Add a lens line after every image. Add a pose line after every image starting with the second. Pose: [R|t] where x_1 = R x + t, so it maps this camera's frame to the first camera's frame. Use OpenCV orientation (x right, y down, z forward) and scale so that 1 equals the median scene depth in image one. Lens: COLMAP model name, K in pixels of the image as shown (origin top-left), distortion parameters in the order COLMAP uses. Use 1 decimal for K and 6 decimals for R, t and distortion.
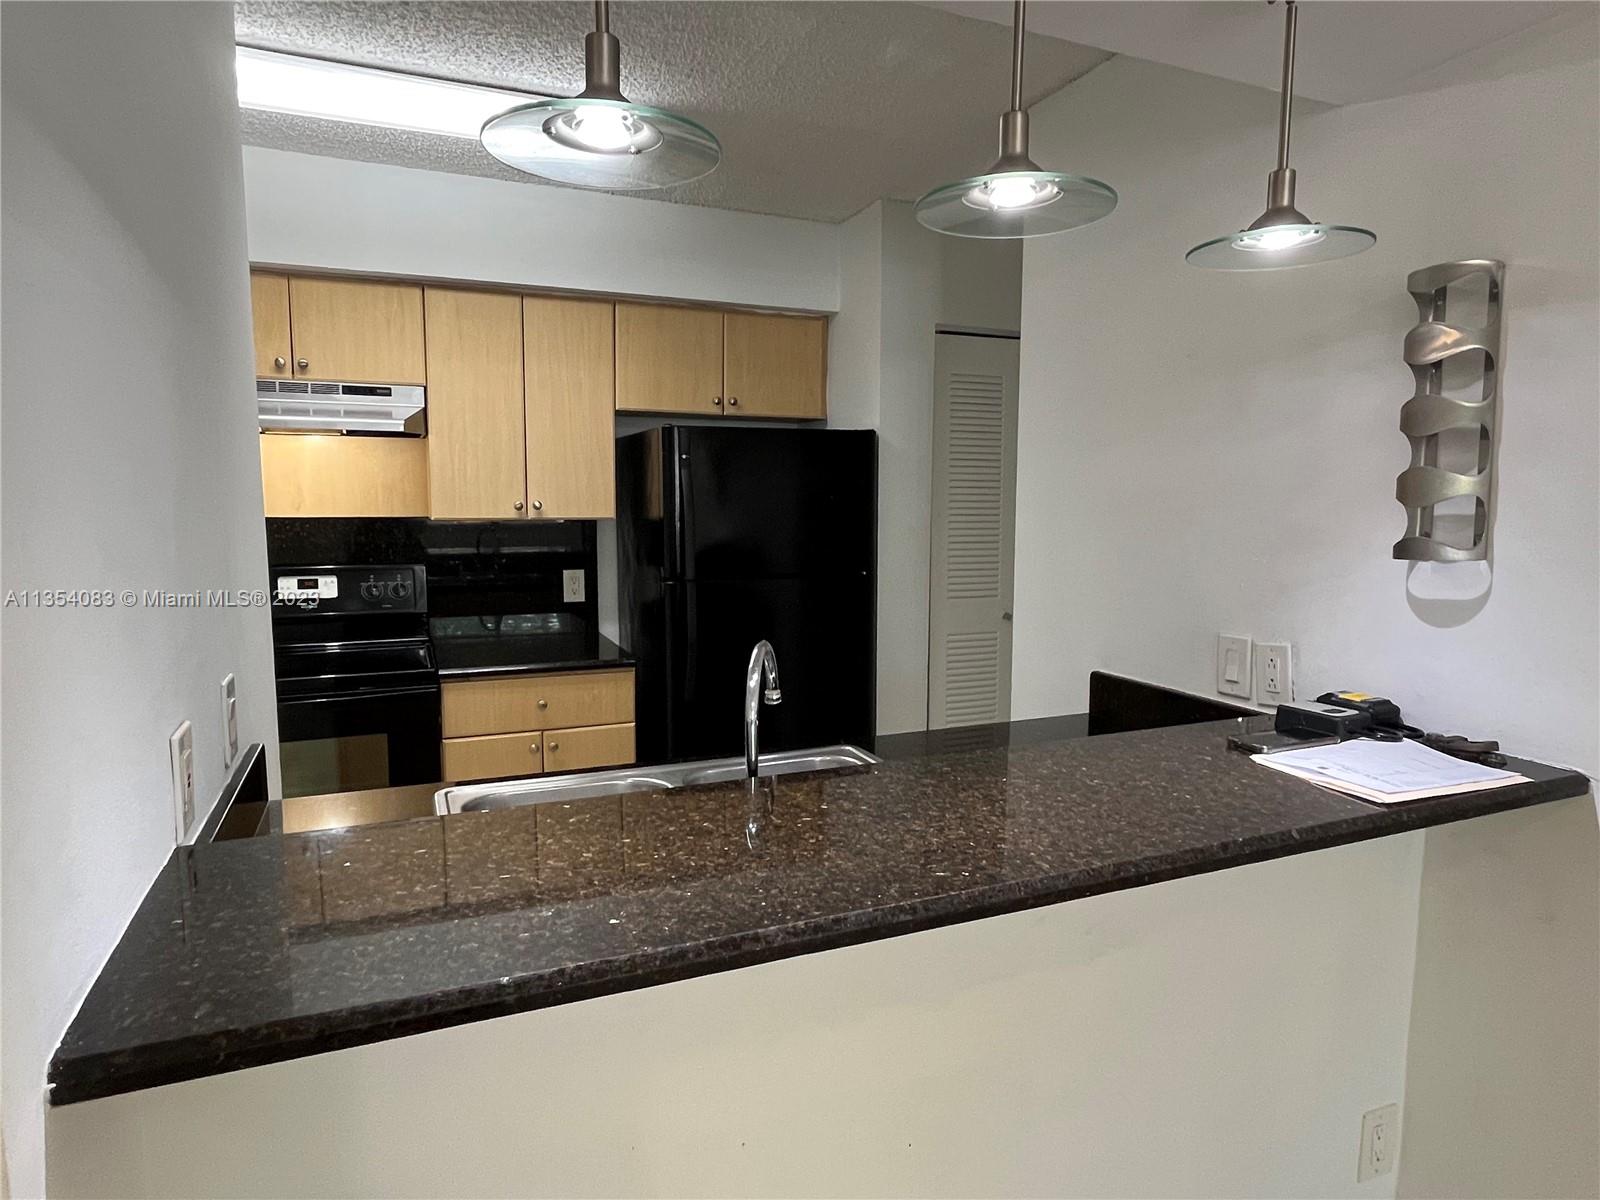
lens RADIAL K [[938.9, 0, 797.6], [0, 938.9, 599.0], [0, 0, 1]] dist [-0.000914, -0.000157]
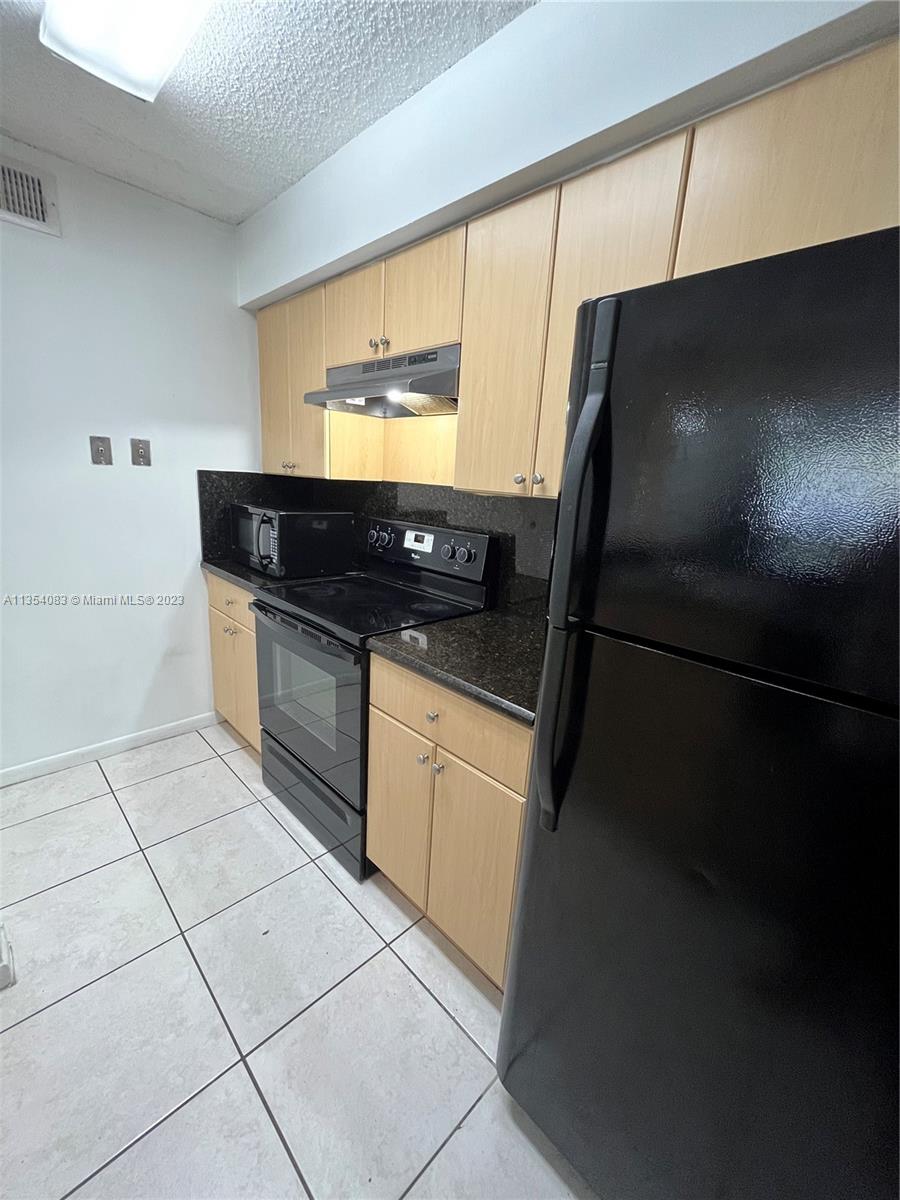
lens RADIAL K [[484.0, 0, 449.9], [0, 484.0, 601.1], [0, 0, 1]] dist [-0.001902, 0.000728]
pose [[0.364066, 0.249861, -0.897232, 0.089644], [-0.158388, 0.965920, 0.204721, -0.074023], [0.917807, 0.067579, 0.391234, 0.793724]]
